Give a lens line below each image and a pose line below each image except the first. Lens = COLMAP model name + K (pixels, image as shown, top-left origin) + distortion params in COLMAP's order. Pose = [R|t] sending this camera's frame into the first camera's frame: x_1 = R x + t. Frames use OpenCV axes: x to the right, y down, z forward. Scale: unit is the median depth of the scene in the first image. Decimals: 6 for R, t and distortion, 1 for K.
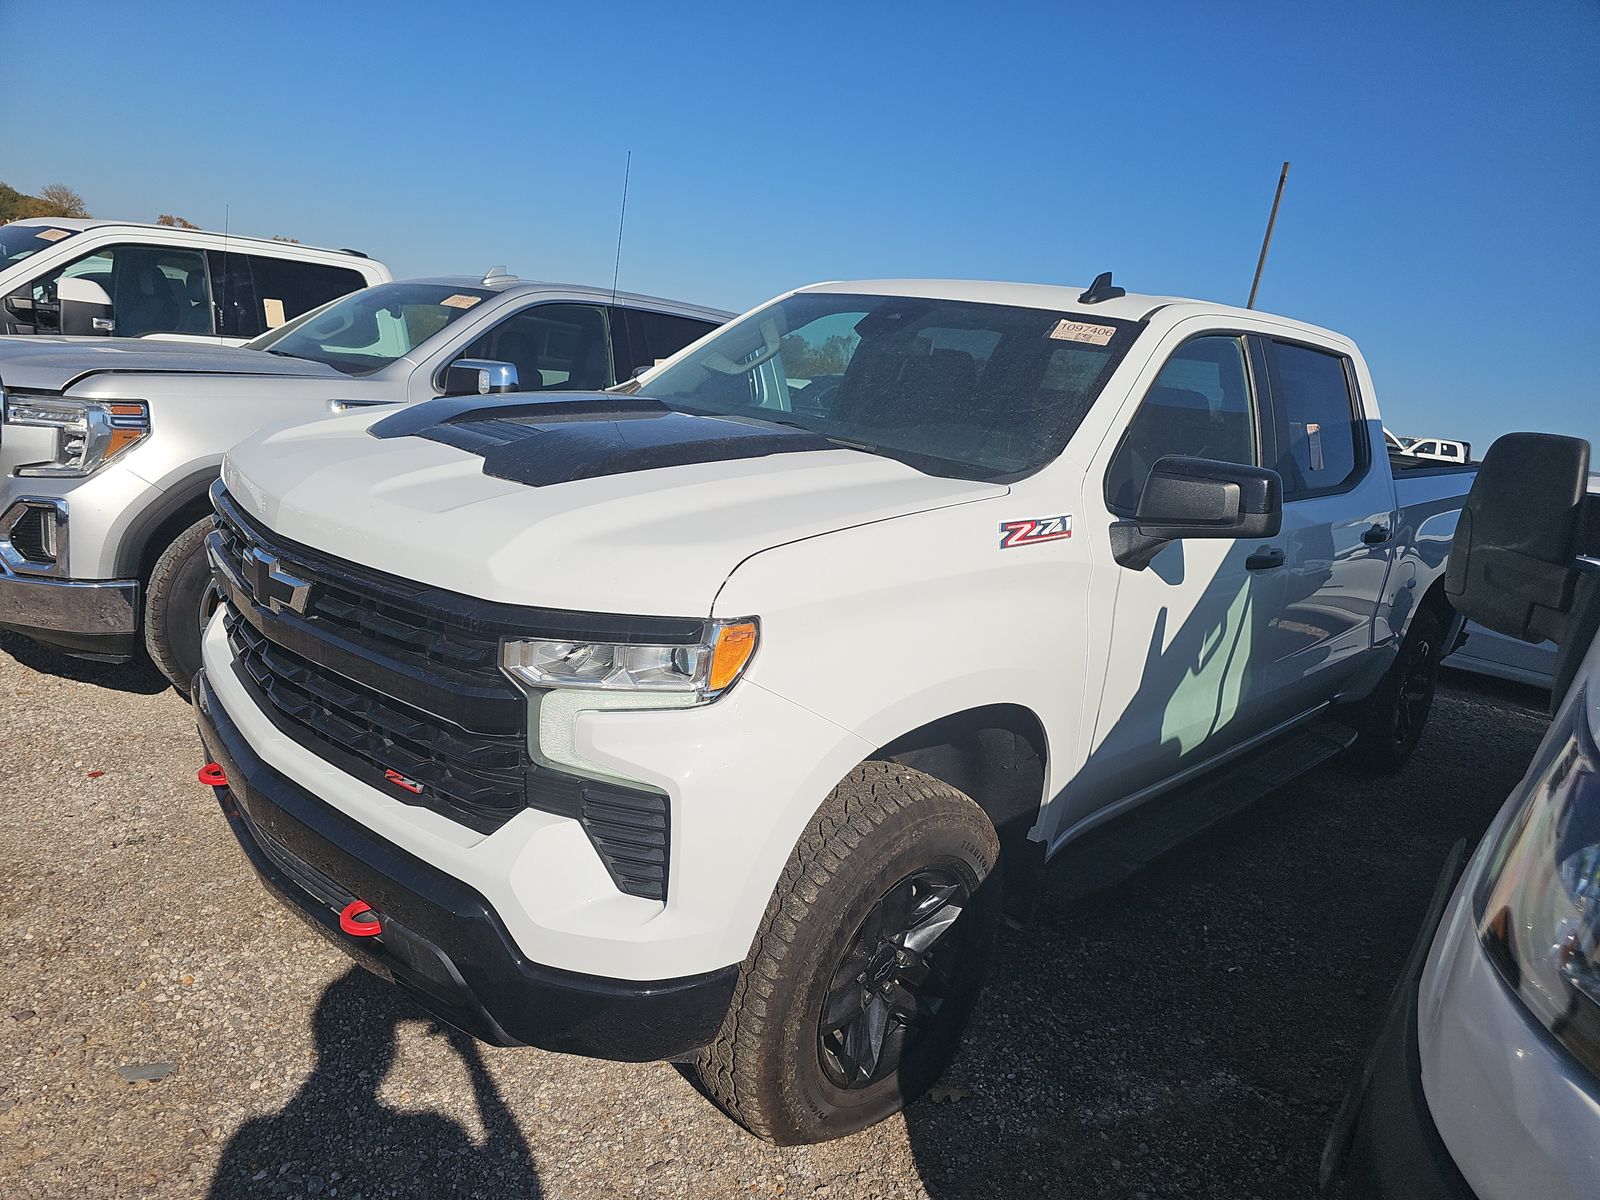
lens RADIAL K [[1074.9, 0, 800.0], [0, 1074.9, 600.0], [0, 0, 1]] dist [0.081216, 0.000132]
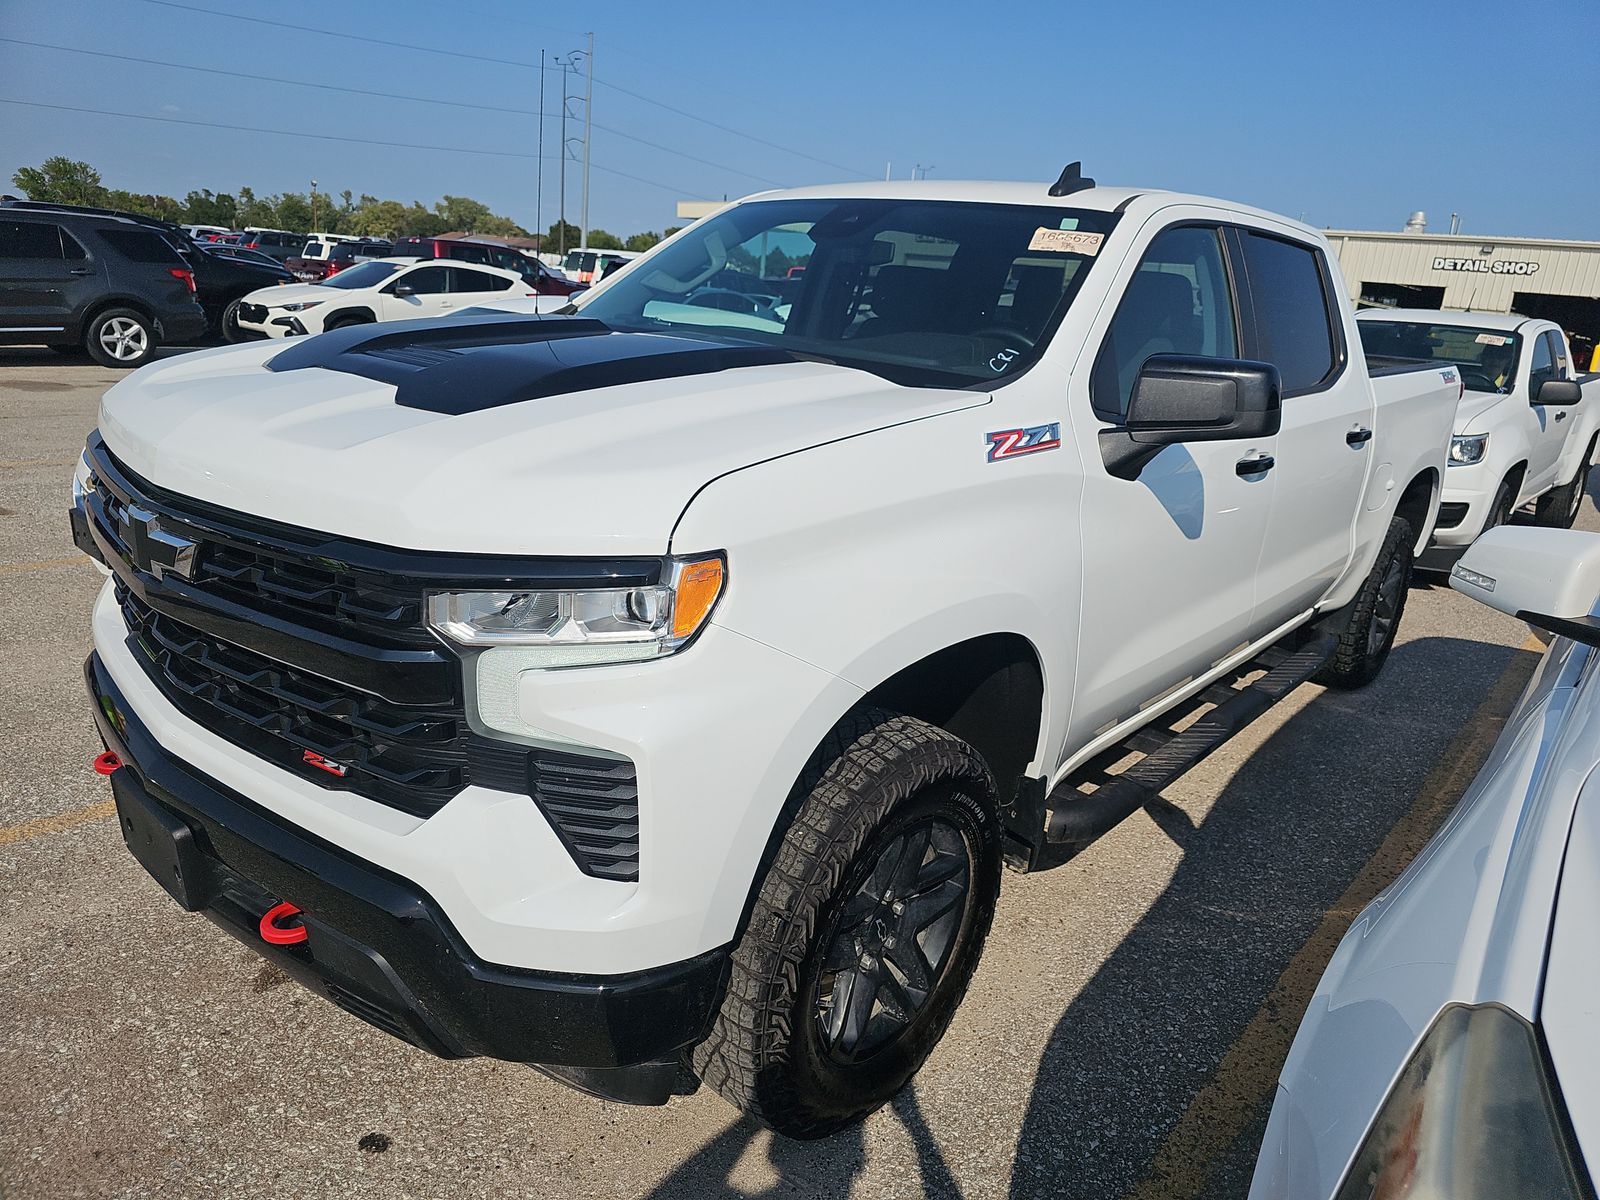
lens RADIAL K [[1069.0, 0, 799.4], [0, 1069.0, 578.9], [0, 0, 1]] dist [0.076837, 0.000245]
pose [[0.997555, -0.057731, 0.039383, -0.011506], [0.056399, 0.997825, 0.034128, 0.010640], [-0.041267, -0.031823, 0.998641, 0.116199]]
